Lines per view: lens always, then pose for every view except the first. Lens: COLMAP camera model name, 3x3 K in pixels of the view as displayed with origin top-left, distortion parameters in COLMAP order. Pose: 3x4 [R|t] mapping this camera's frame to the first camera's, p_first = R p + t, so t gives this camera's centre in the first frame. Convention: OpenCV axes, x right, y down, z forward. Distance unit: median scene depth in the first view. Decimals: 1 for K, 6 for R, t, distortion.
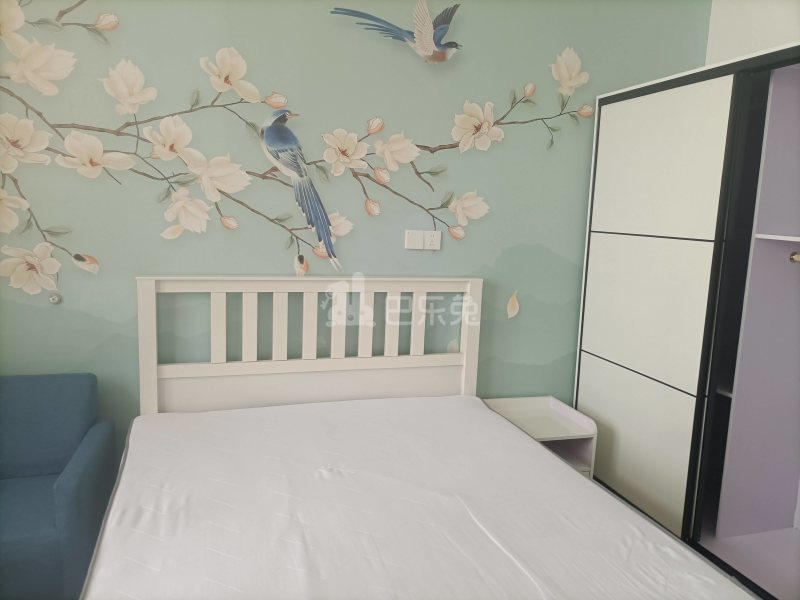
lens RADIAL K [[595.5, 0, 412.7], [0, 595.5, 304.5], [0, 0, 1]] dist [0.043981, -0.066268]
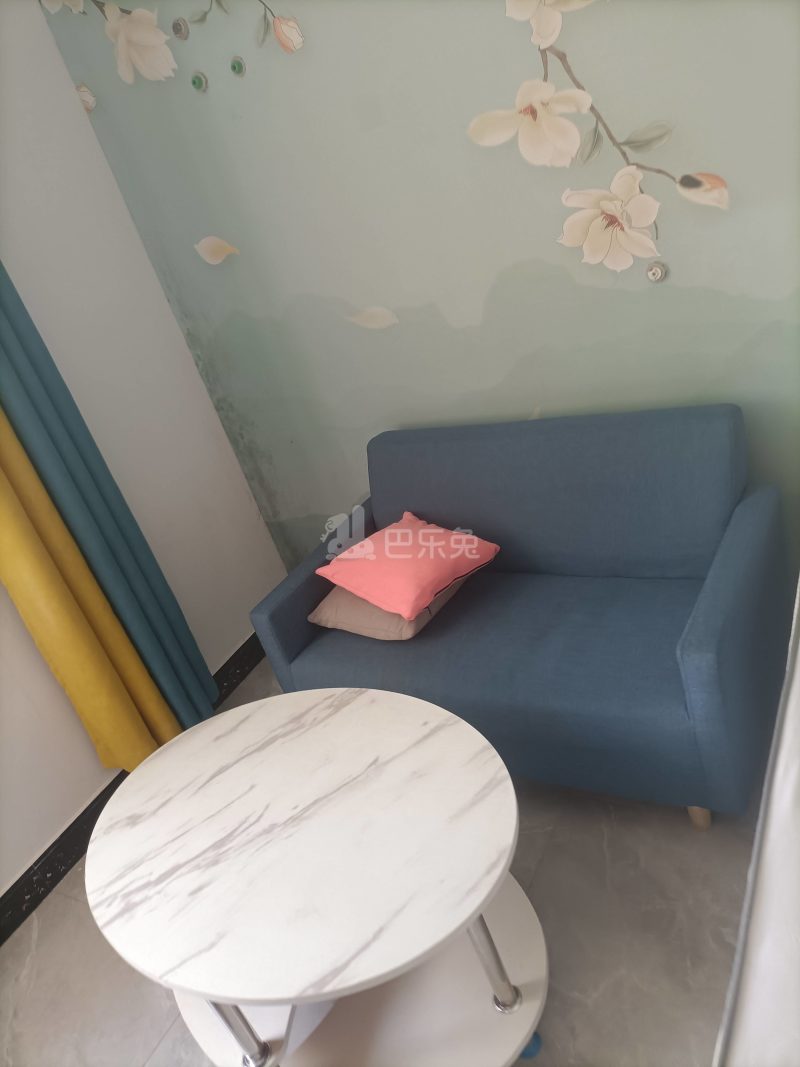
lens RADIAL K [[794.2, 0, 400.8], [0, 794.2, 532.9], [0, 0, 1]] dist [0.043981, -0.066268]
pose [[0.639088, 0.119396, -0.759810, -0.157362], [0.219354, 0.918556, 0.328844, -0.077902], [0.737190, -0.376828, 0.560849, 0.316685]]
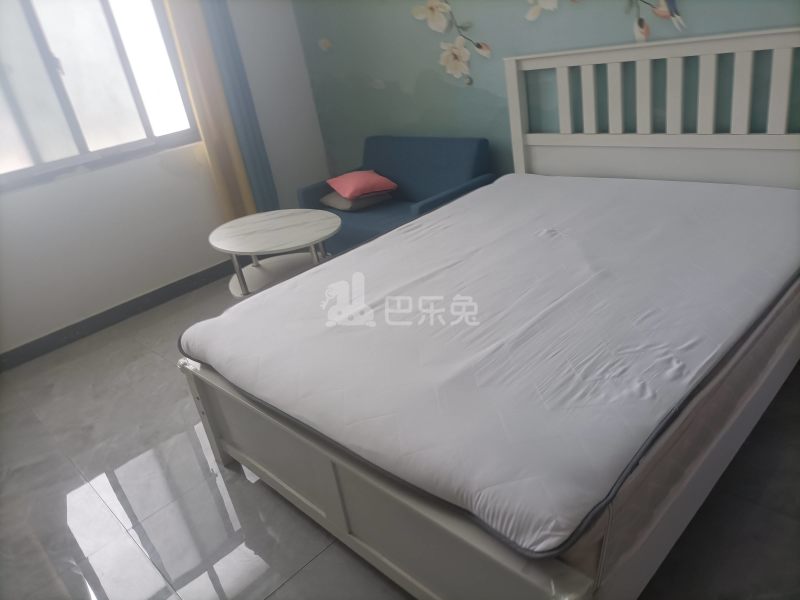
lens RADIAL K [[611.7, 0, 388.2], [0, 611.7, 314.3], [0, 0, 1]] dist [0.025395, -0.044810]
pose [[0.412112, 0.290908, -0.863445, 0.657195], [0.060748, 0.936778, 0.344610, -0.002976], [0.909106, -0.194470, 0.368385, 0.206489]]
